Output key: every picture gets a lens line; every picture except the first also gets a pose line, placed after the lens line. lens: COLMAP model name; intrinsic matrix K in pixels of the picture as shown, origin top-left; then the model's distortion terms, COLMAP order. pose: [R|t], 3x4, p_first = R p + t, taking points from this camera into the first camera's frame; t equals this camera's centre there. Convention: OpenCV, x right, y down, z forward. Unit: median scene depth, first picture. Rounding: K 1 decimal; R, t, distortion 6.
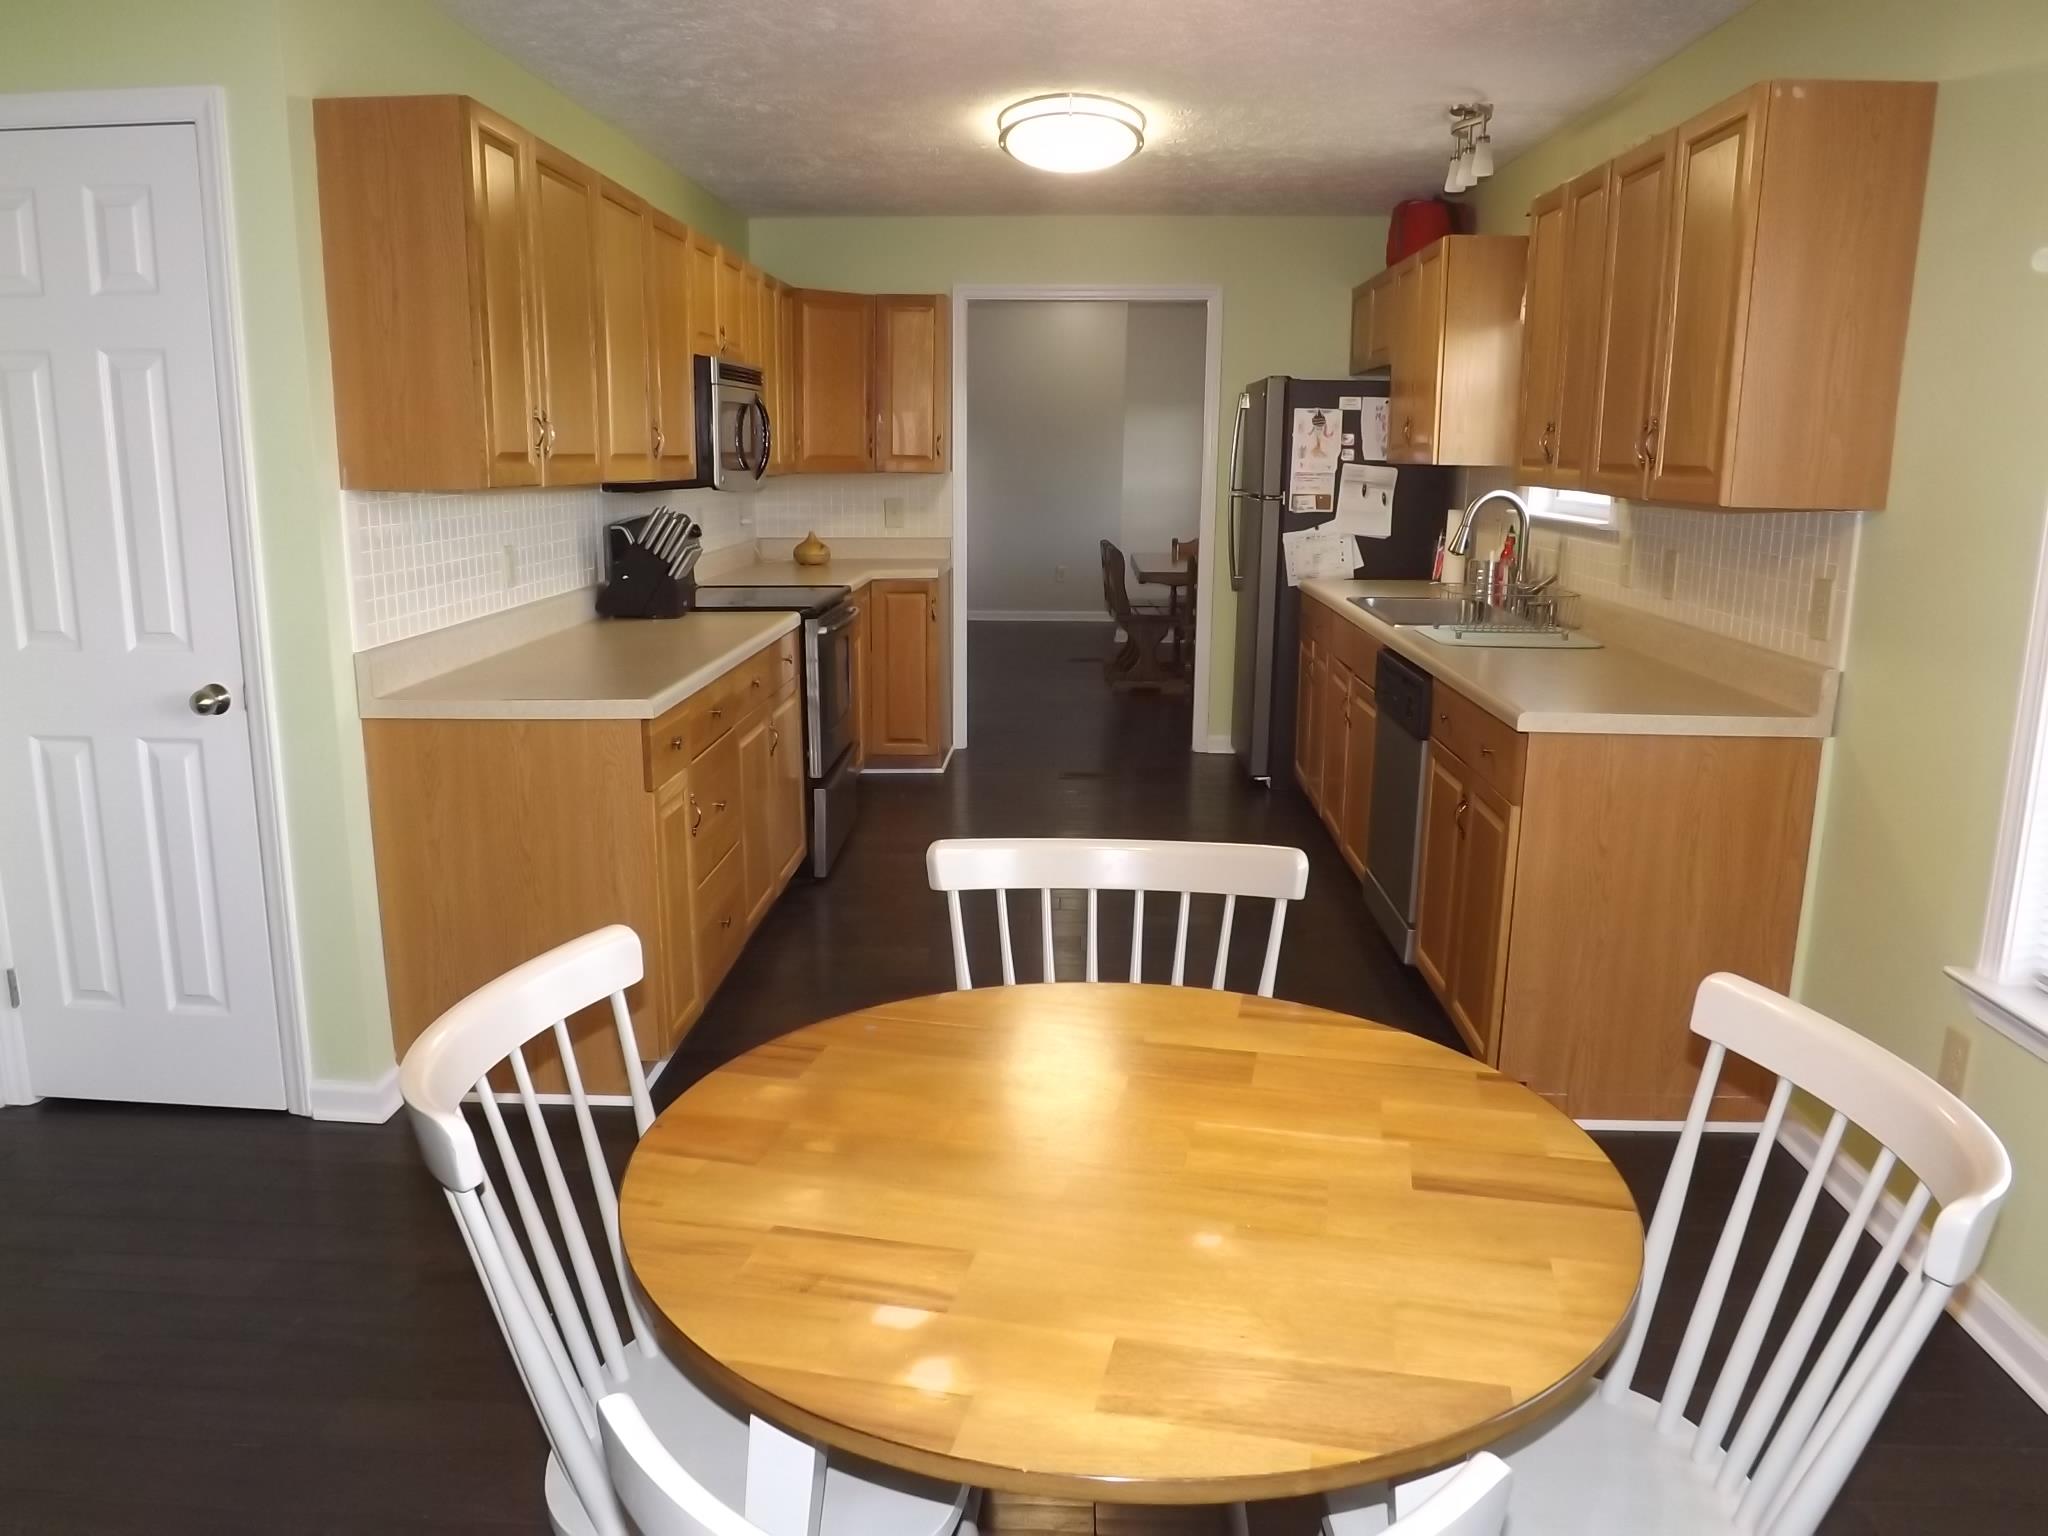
lens RADIAL K [[1490.7, 0, 1024.0], [0, 1490.7, 768.0], [0, 0, 1]] dist [-0.051557, -0.000272]
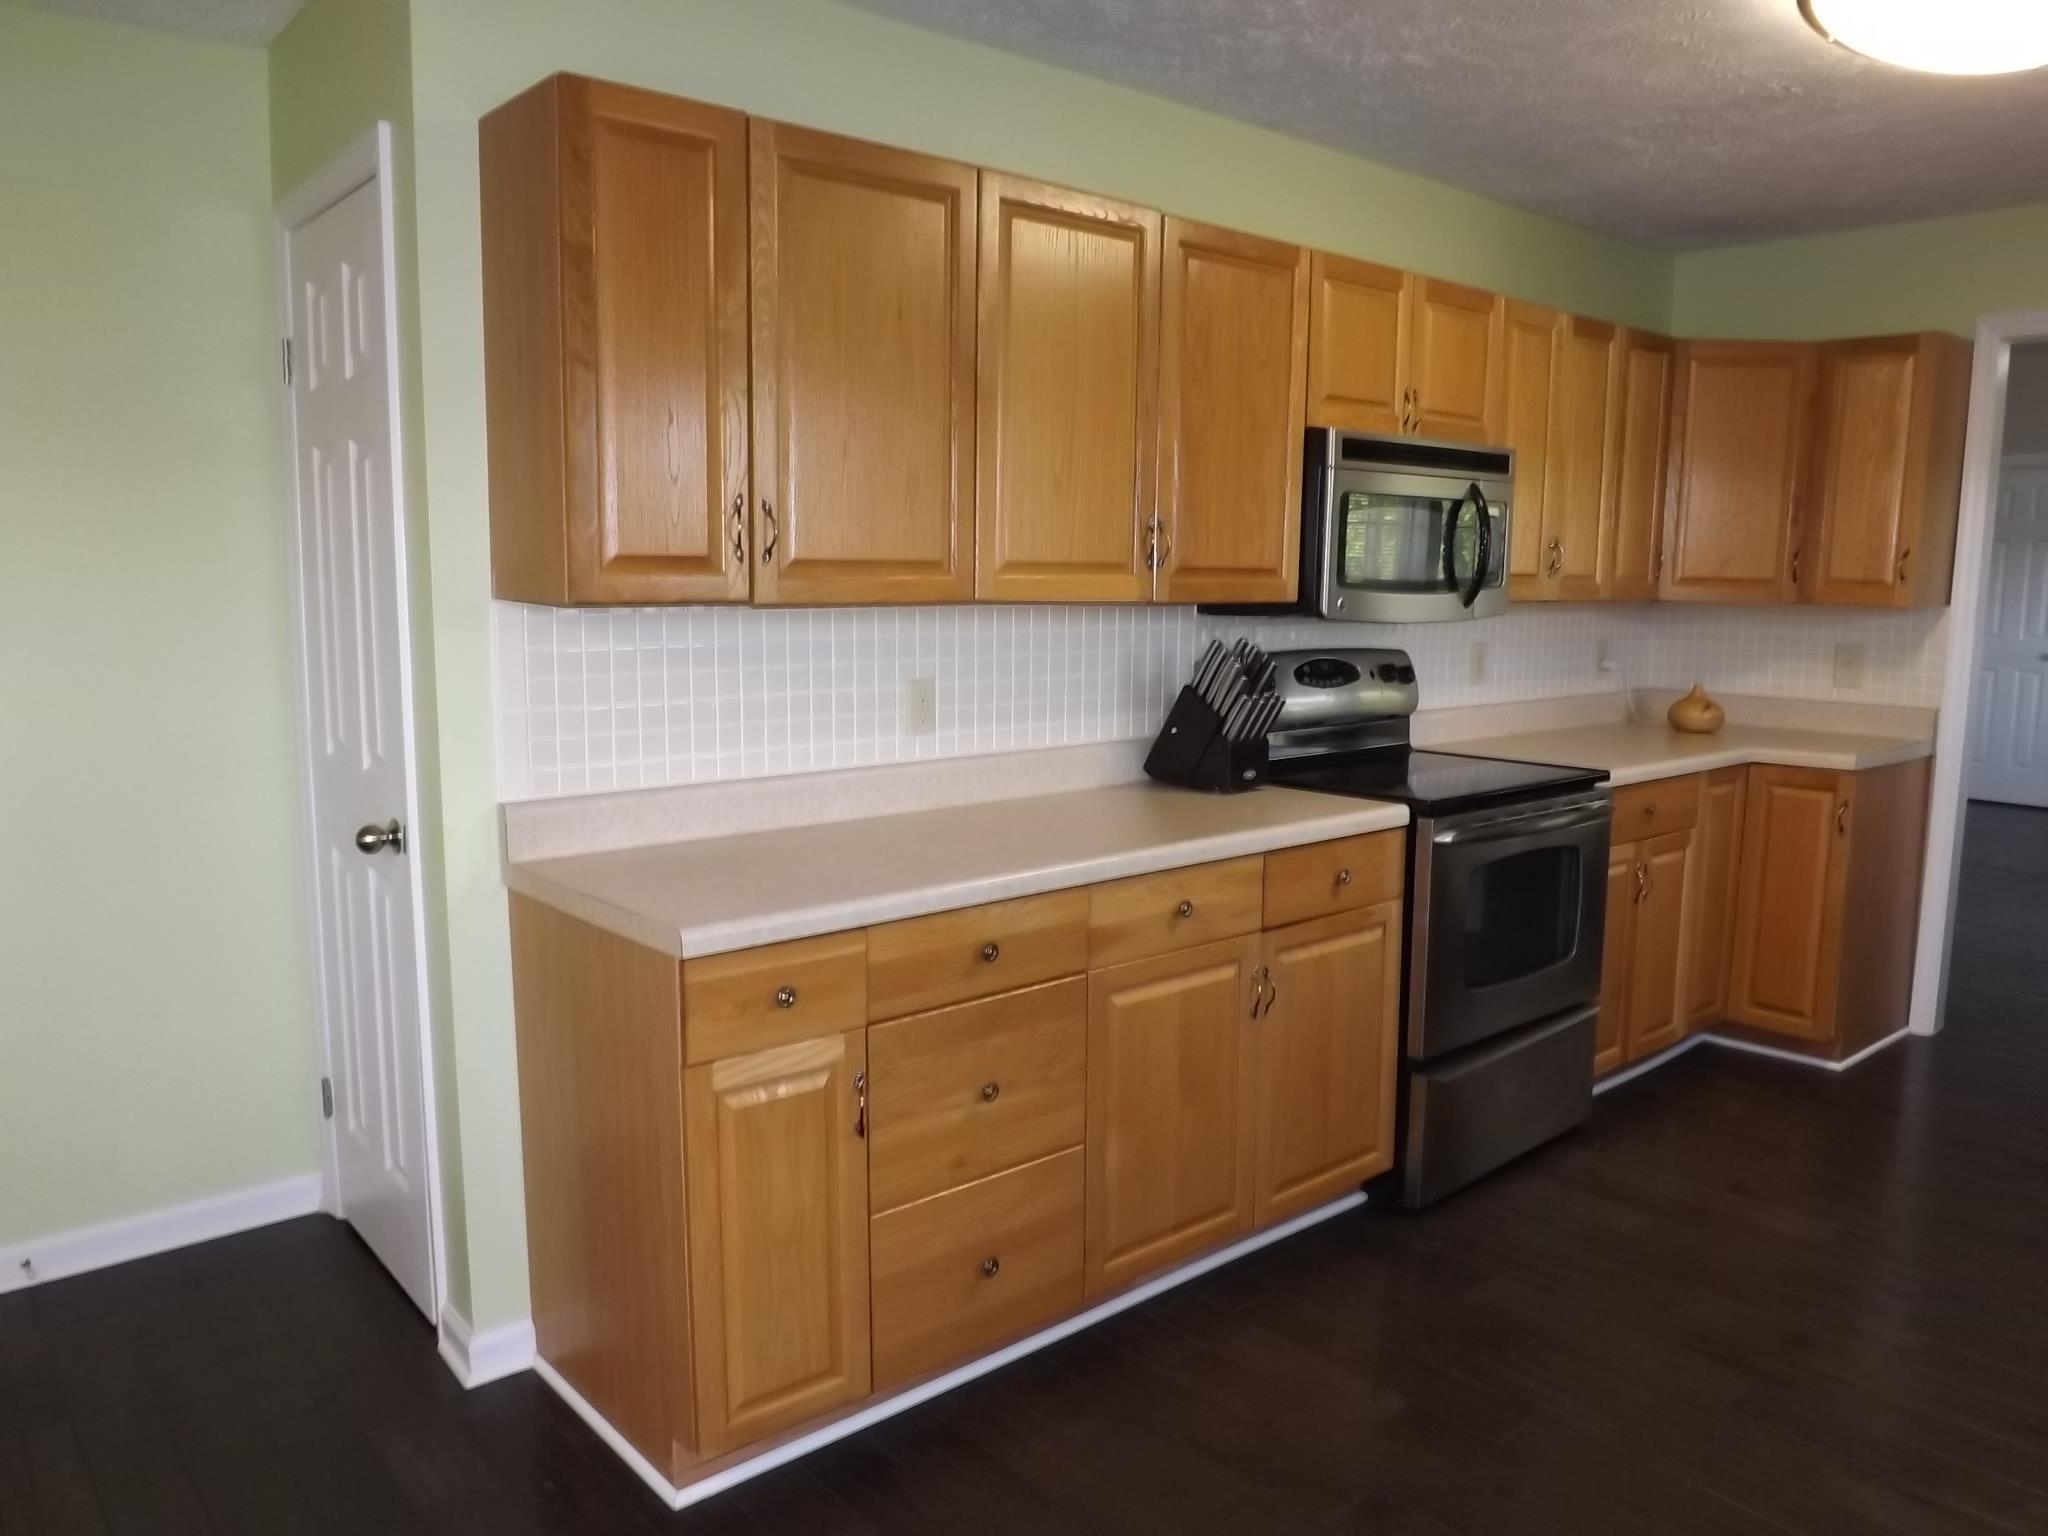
lens RADIAL K [[1490.7, 0, 1024.0], [0, 1490.7, 768.0], [0, 0, 1]] dist [-0.051557, -0.000272]
pose [[0.683741, 0.101169, -0.722678, 0.178951], [-0.159307, 0.987150, -0.012531, -0.074523], [0.712124, 0.123695, 0.691071, 0.367447]]
